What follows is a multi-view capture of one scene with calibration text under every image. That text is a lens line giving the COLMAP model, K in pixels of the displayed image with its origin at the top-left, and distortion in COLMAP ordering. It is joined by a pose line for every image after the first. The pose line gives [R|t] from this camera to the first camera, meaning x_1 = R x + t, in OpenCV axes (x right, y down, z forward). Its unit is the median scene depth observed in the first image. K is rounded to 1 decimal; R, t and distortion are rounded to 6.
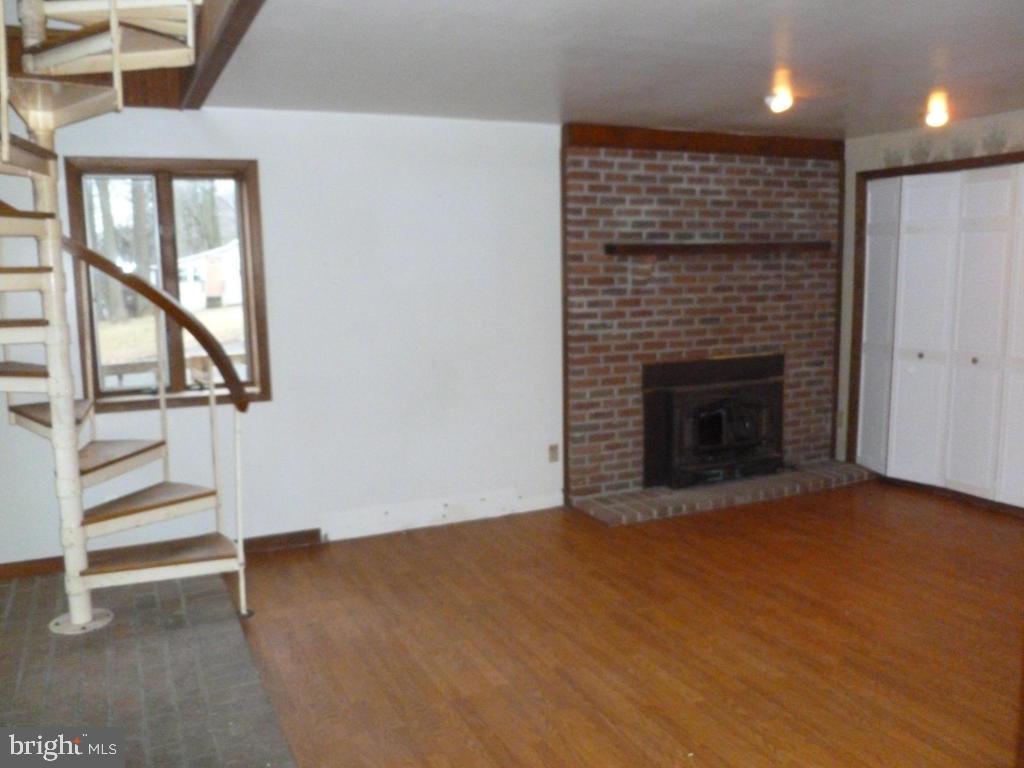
lens RADIAL K [[870.2, 0, 515.4], [0, 870.2, 374.1], [0, 0, 1]] dist [-0.035757, 0.003297]
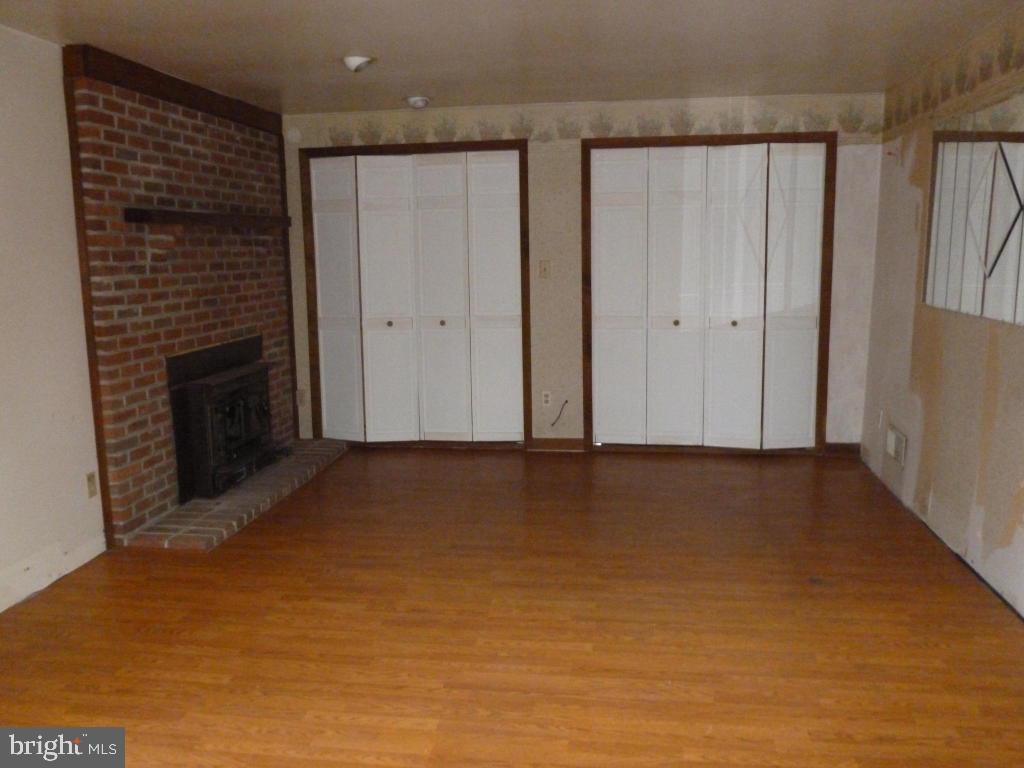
lens RADIAL K [[870.2, 0, 510.0], [0, 870.2, 381.7], [0, 0, 1]] dist [-0.035757, 0.003297]
pose [[0.556065, -0.121029, 0.822280, -0.356533], [0.117551, 0.990848, 0.066347, -0.004799], [-0.822784, 0.059766, 0.565203, 0.271560]]
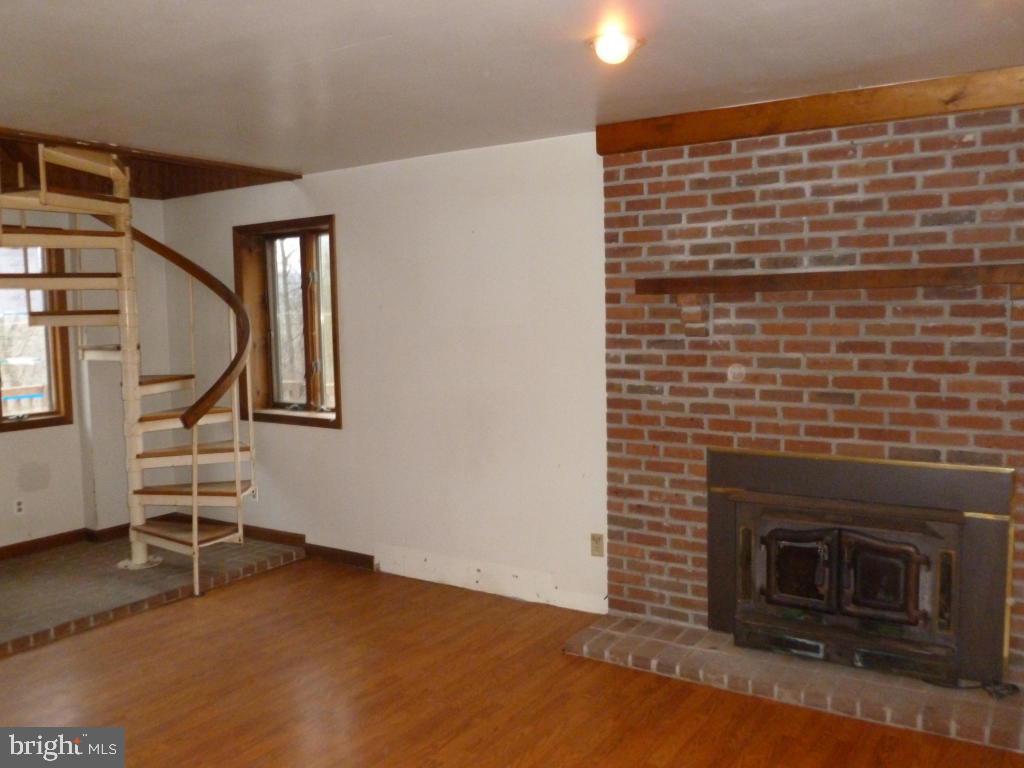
lens RADIAL K [[870.2, 0, 512.7], [0, 870.2, 378.9], [0, 0, 1]] dist [-0.035757, 0.003297]
pose [[0.520440, 0.071630, -0.850888, 0.659708], [-0.103362, 0.994433, 0.020493, -0.066768], [0.847619, 0.077284, 0.524946, 0.508276]]
